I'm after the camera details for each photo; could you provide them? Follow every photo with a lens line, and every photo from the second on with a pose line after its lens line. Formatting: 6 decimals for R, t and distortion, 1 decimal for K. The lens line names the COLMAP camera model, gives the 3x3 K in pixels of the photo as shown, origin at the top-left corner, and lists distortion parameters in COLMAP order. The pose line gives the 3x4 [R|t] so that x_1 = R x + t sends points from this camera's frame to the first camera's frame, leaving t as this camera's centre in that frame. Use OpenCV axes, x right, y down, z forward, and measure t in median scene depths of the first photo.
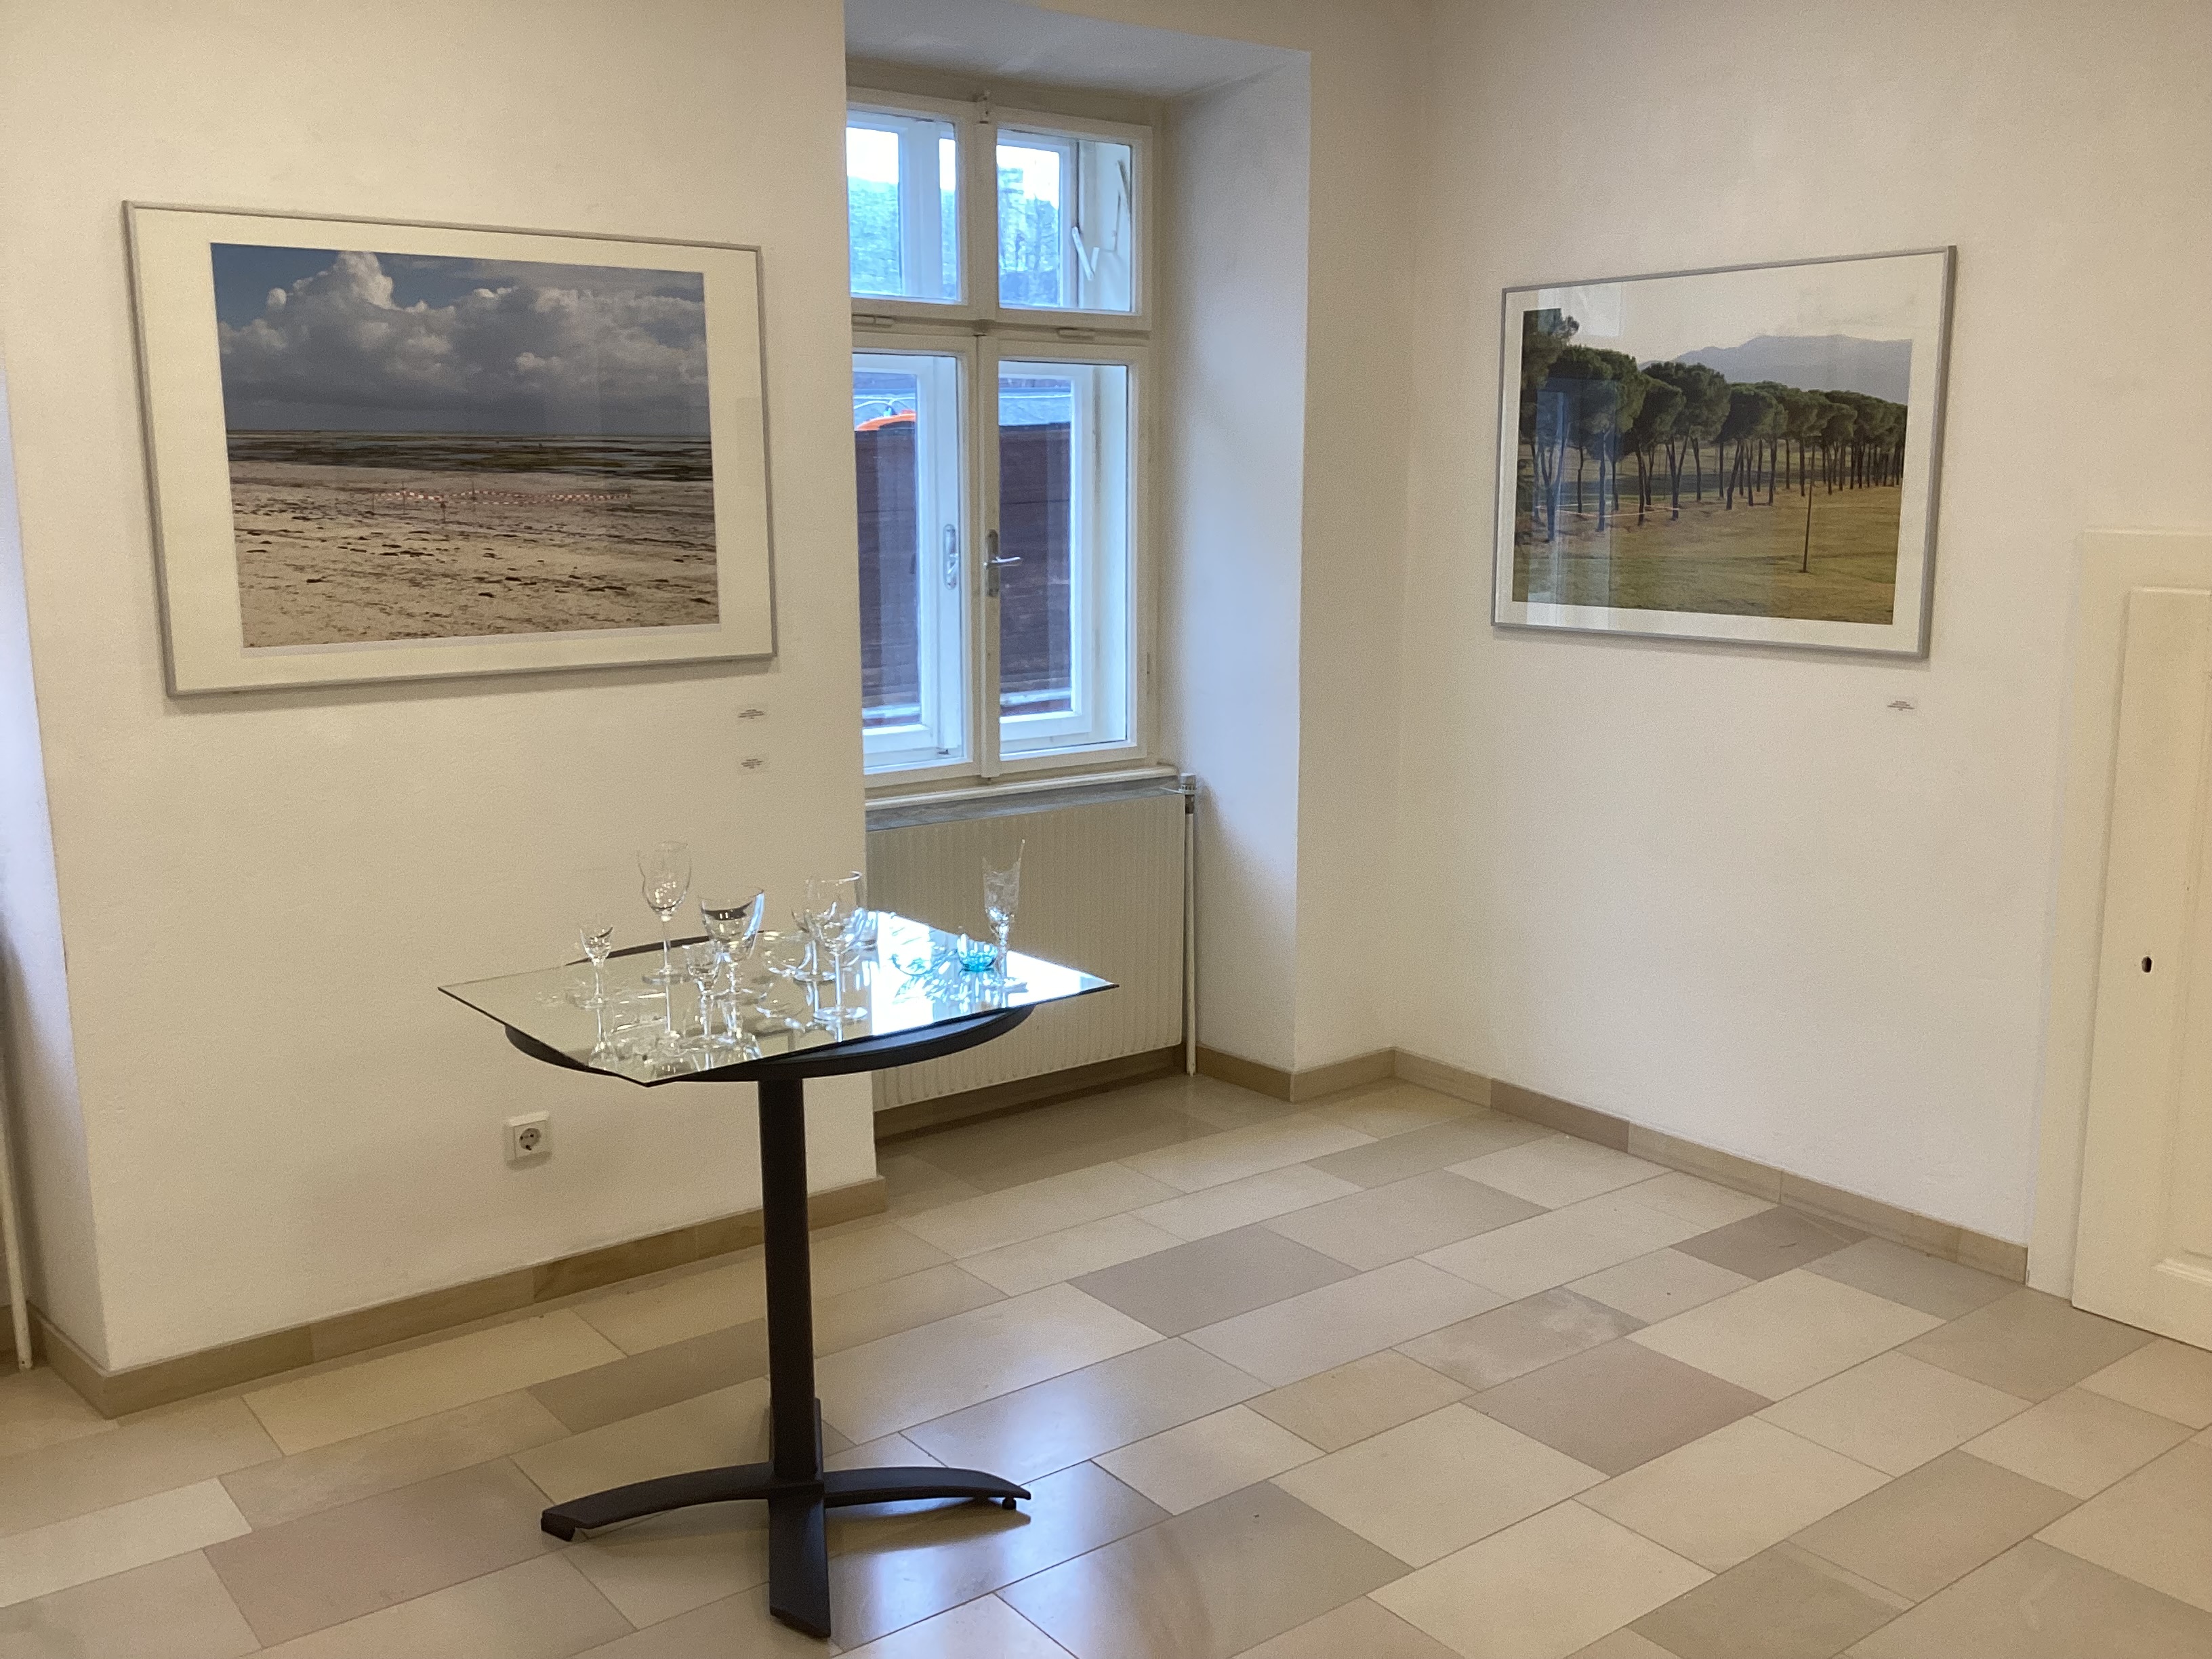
lens RADIAL K [[2012.6, 0, 1110.1], [0, 2012.6, 845.5], [0, 0, 1]] dist [0.120145, -0.198545]
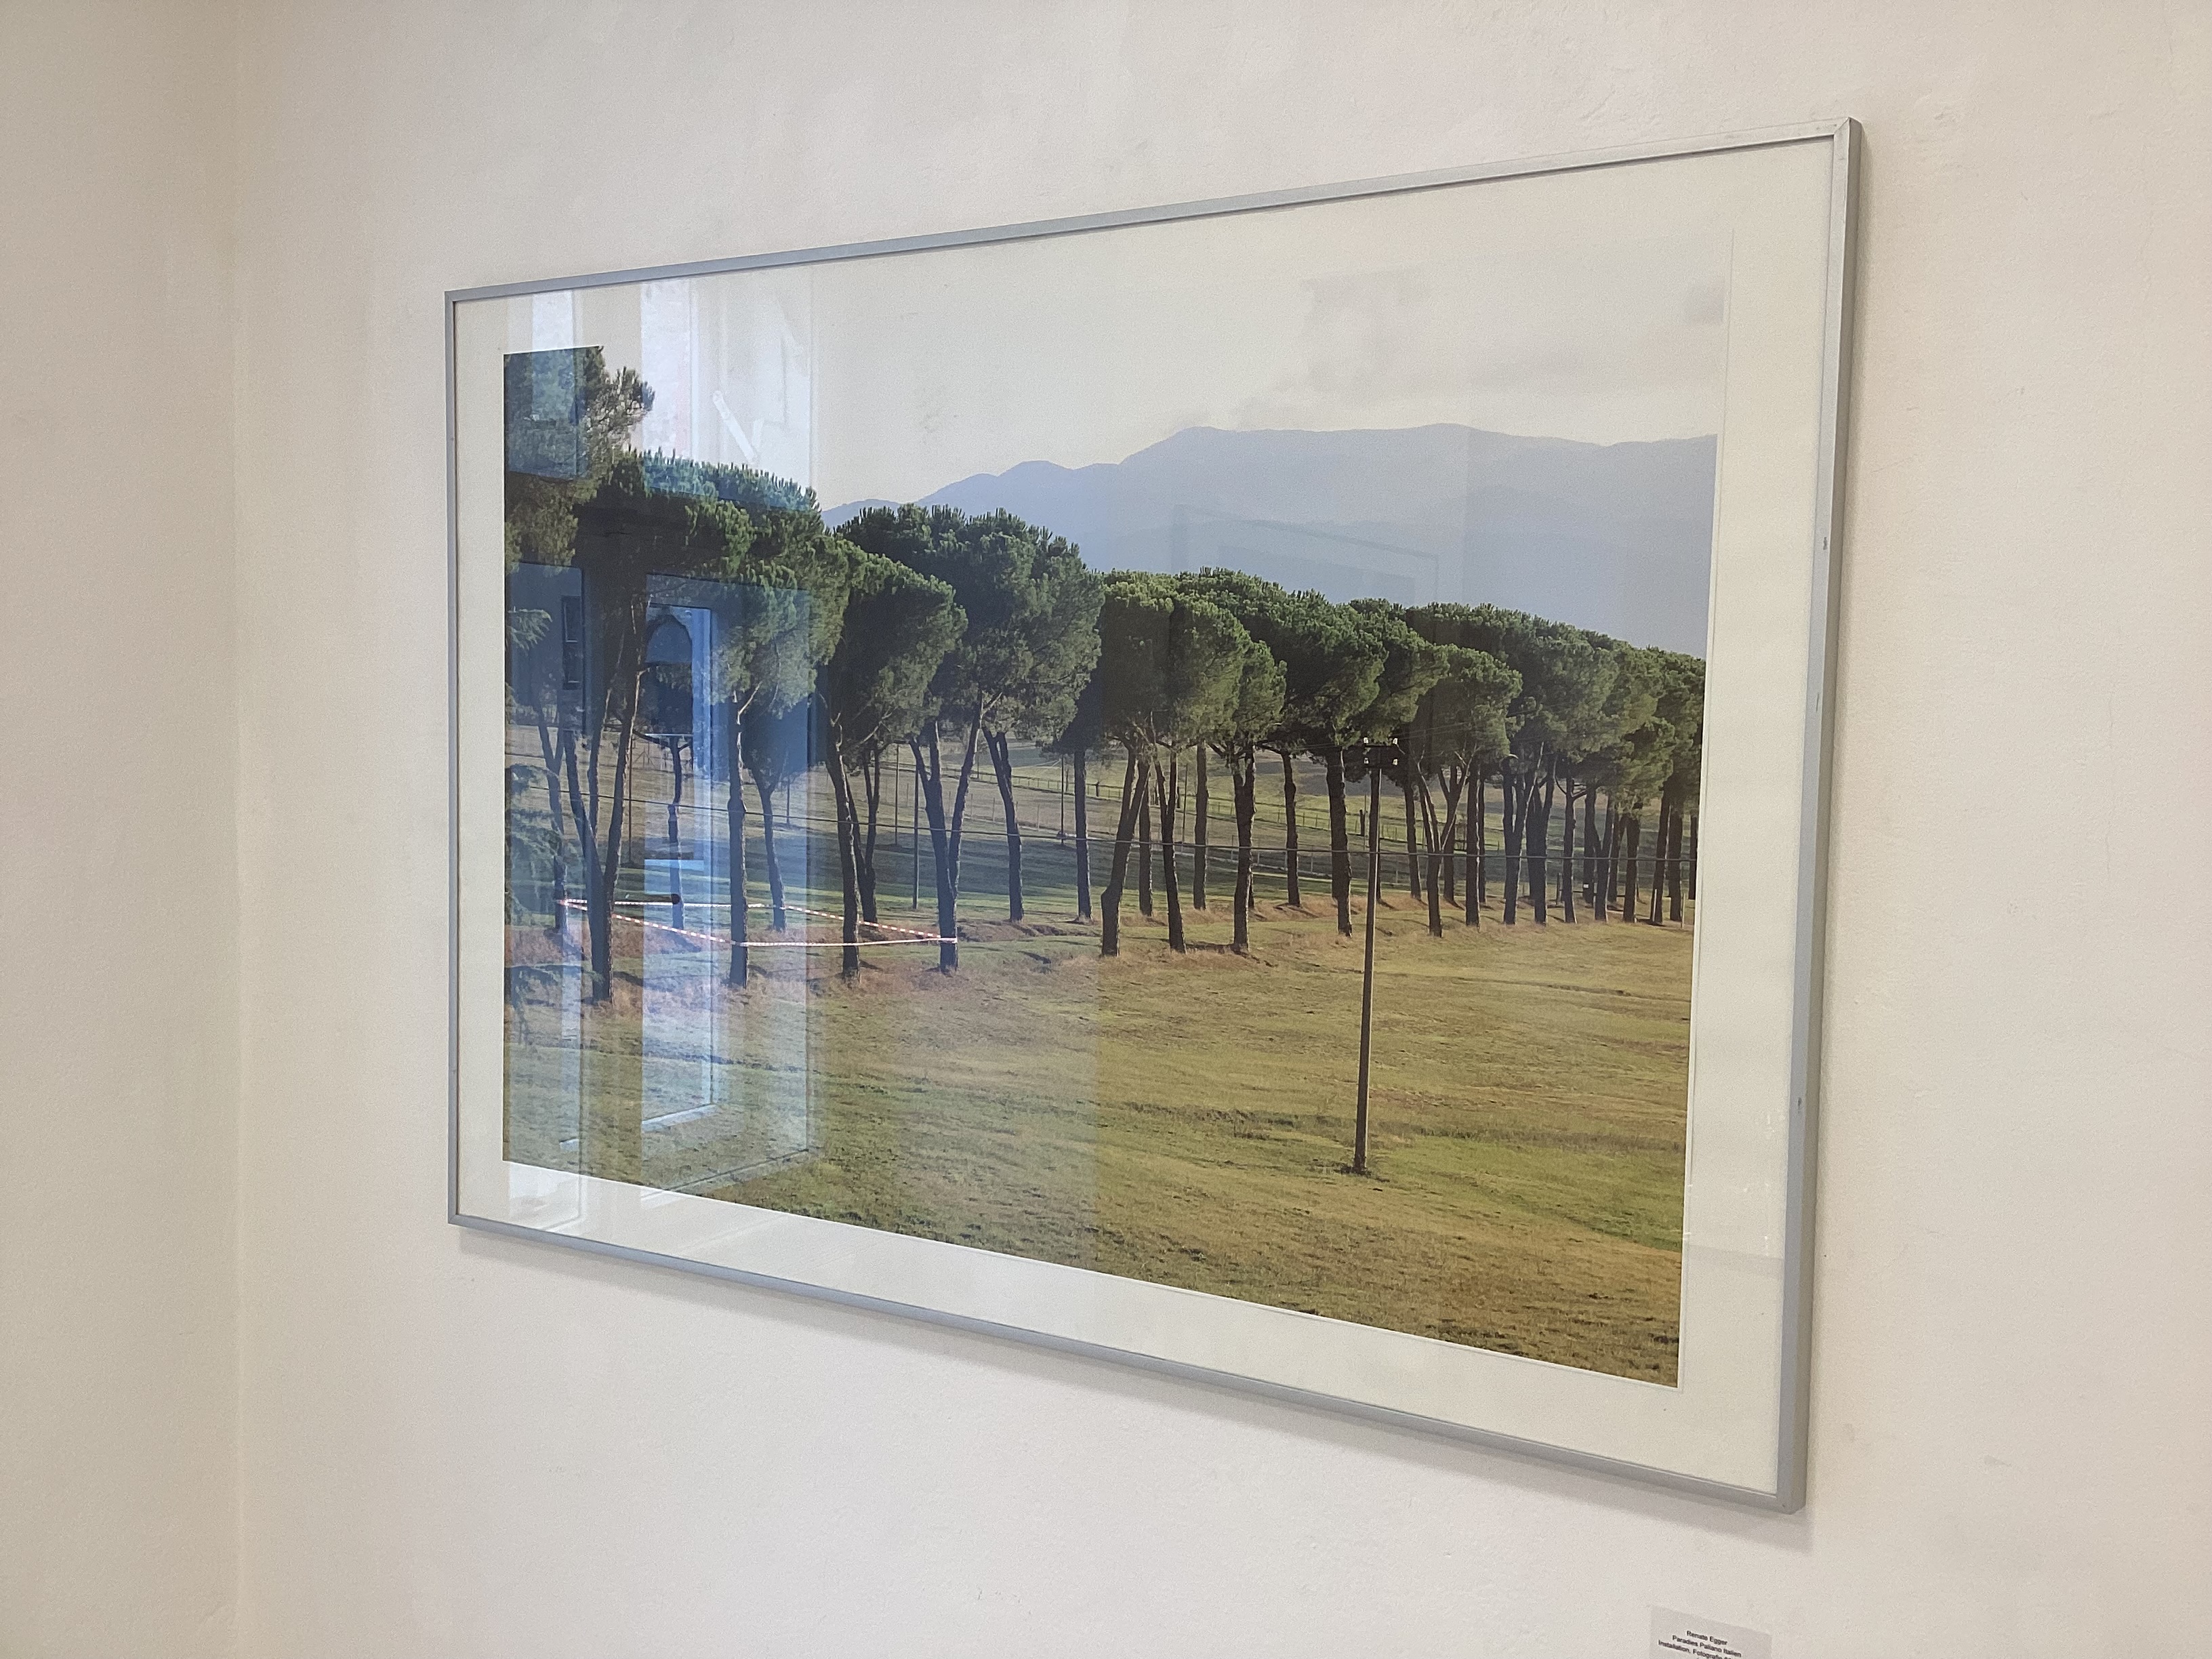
lens RADIAL K [[2012.6, 0, 1117.0], [0, 2012.6, 833.5], [0, 0, 1]] dist [0.120145, -0.198545]
pose [[0.929606, 0.003232, 0.368541, 0.203466], [0.042363, 0.992397, -0.115559, -0.159959], [-0.366112, 0.123037, 0.922401, 0.763498]]
